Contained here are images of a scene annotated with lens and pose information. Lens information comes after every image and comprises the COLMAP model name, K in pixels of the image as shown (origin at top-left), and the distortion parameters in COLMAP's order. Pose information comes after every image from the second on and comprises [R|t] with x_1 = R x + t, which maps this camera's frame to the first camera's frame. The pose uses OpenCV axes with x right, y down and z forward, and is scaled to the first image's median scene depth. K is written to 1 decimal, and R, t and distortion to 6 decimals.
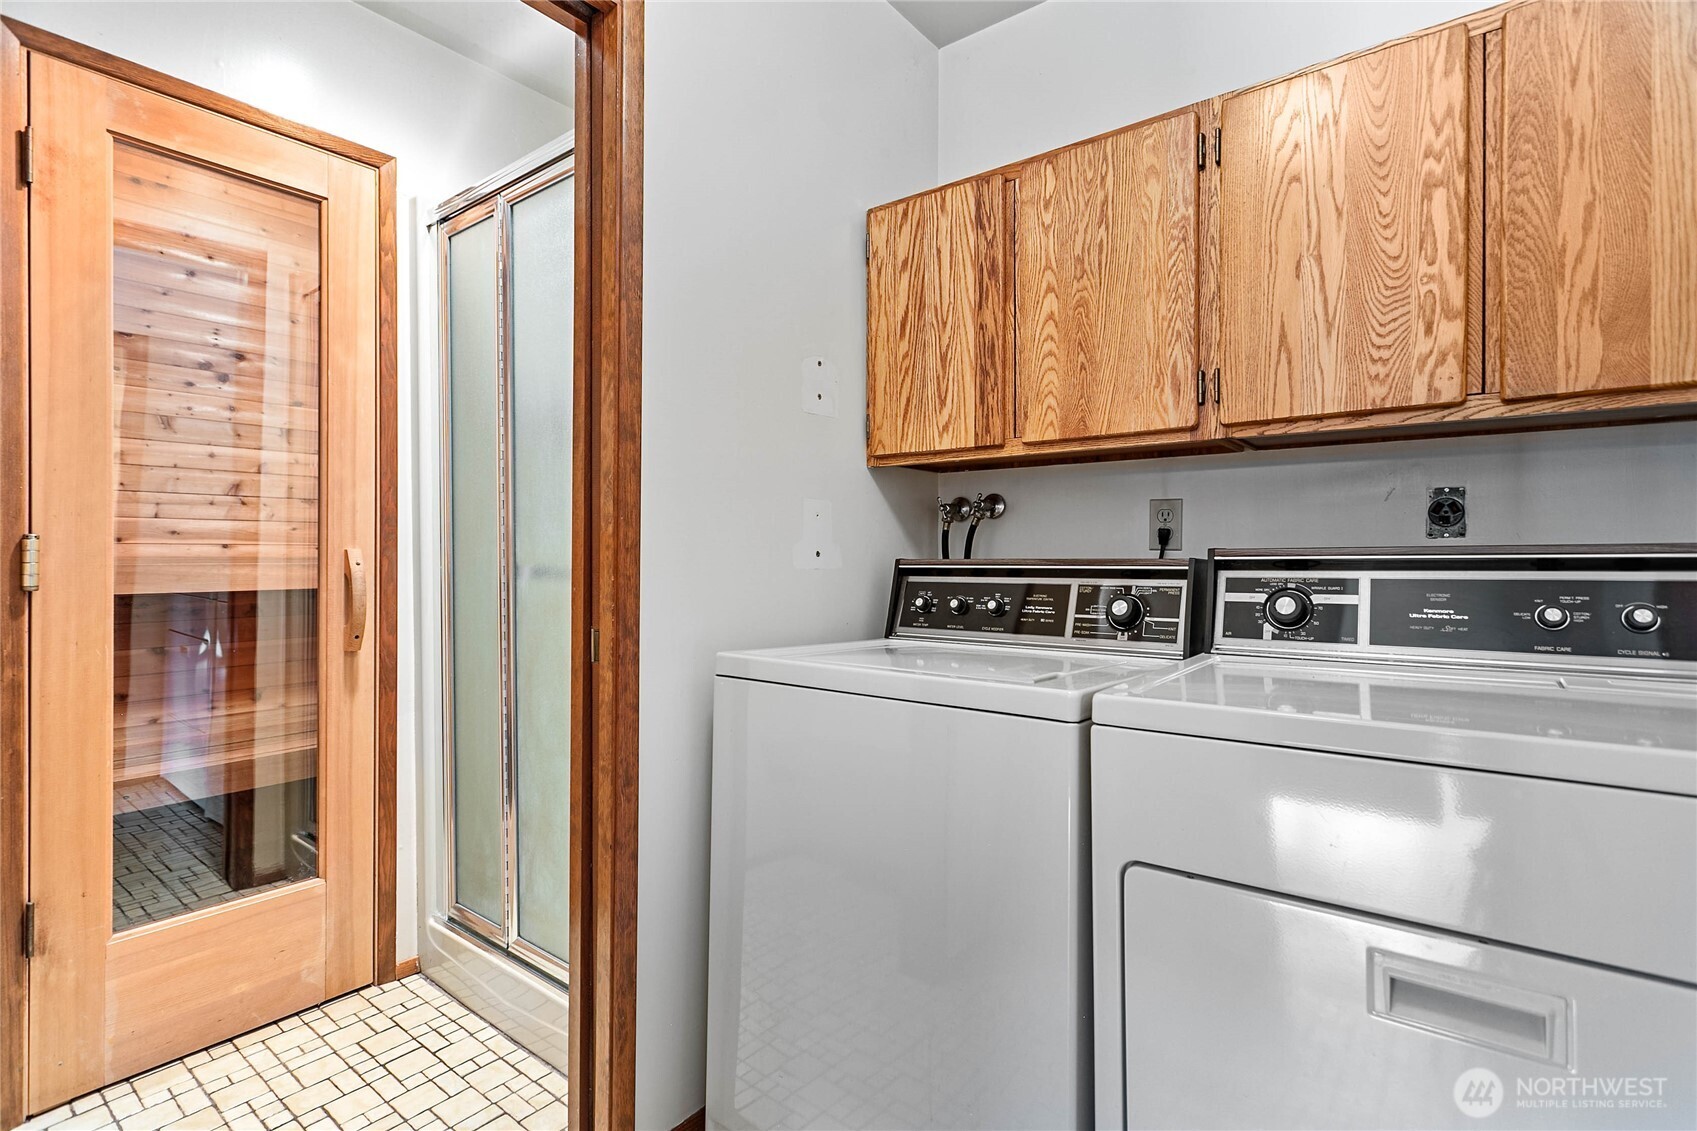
lens RADIAL K [[806.3, 0, 849.2], [0, 806.3, 555.0], [0, 0, 1]] dist [0.000821, 0.001024]
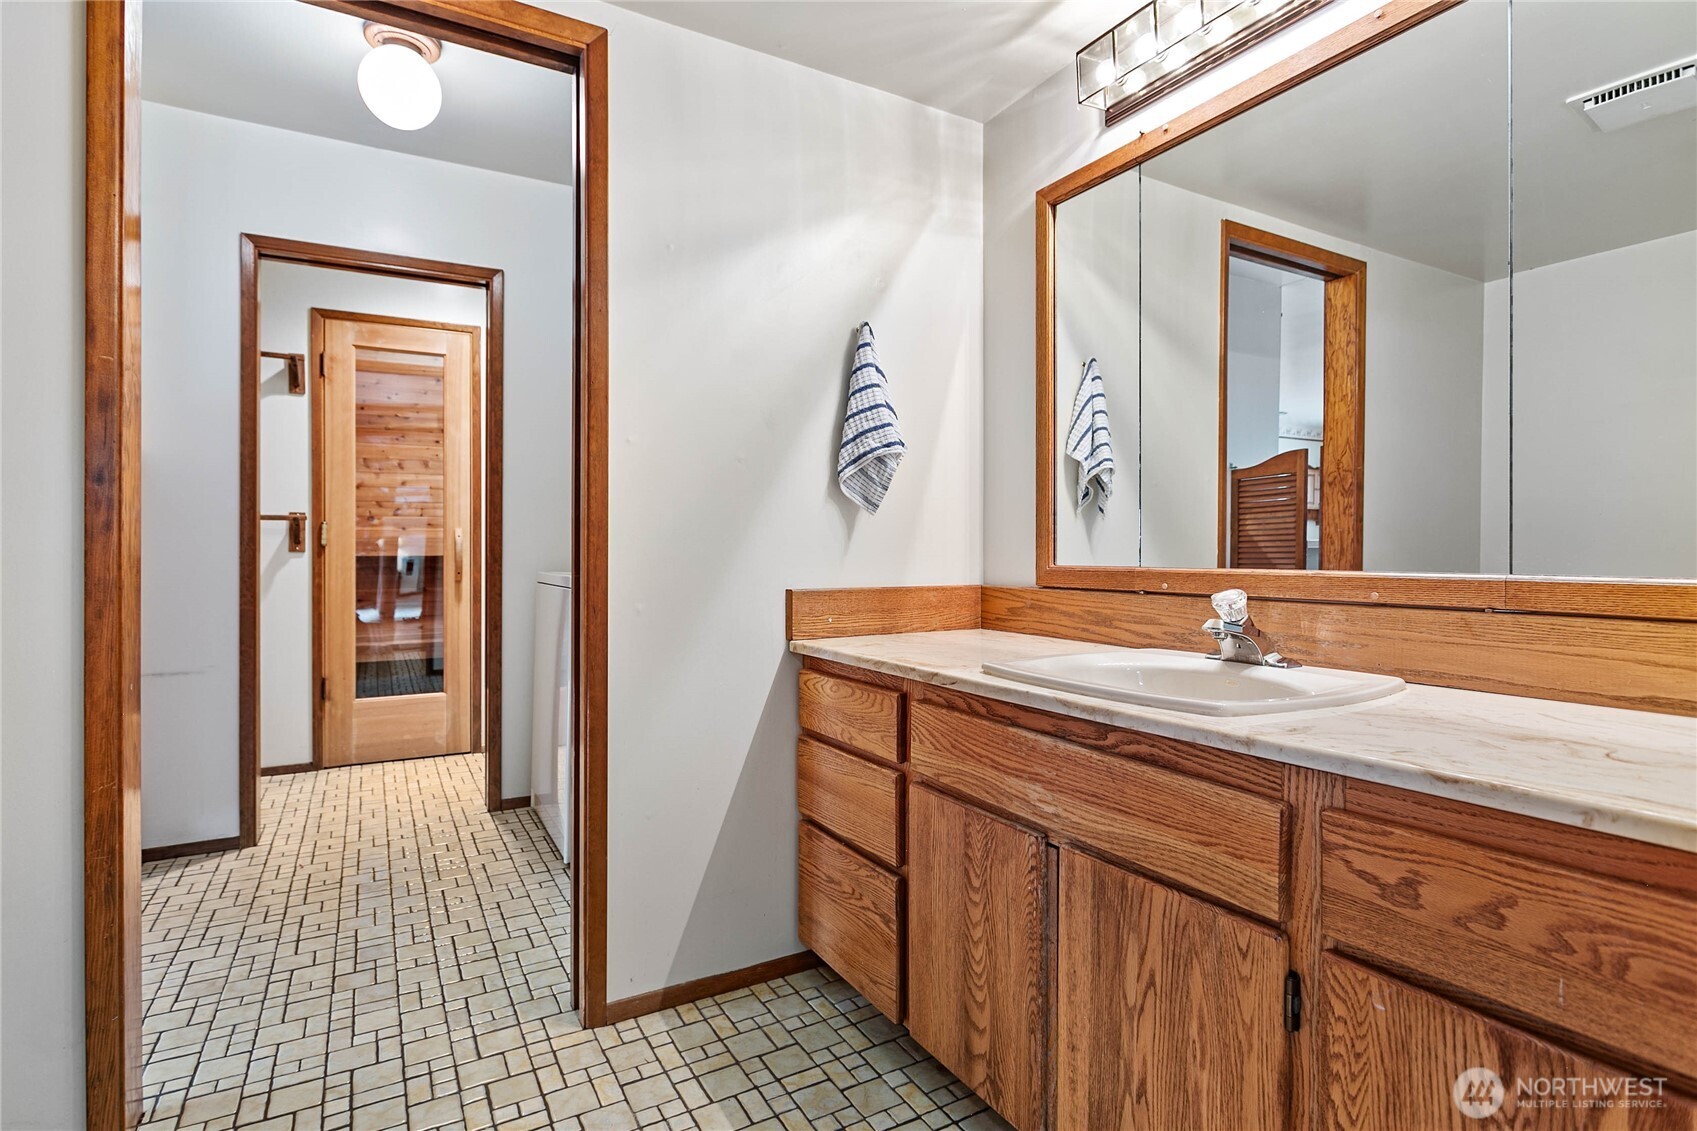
lens RADIAL K [[850.0, 0, 847.3], [0, 850.0, 548.2], [0, 0, 1]] dist [-0.003422, -0.000305]
pose [[0.920496, -0.003685, -0.390734, 1.280241], [0.002622, 0.999991, -0.003252, 0.058957], [0.390743, 0.001968, 0.920498, -0.648143]]
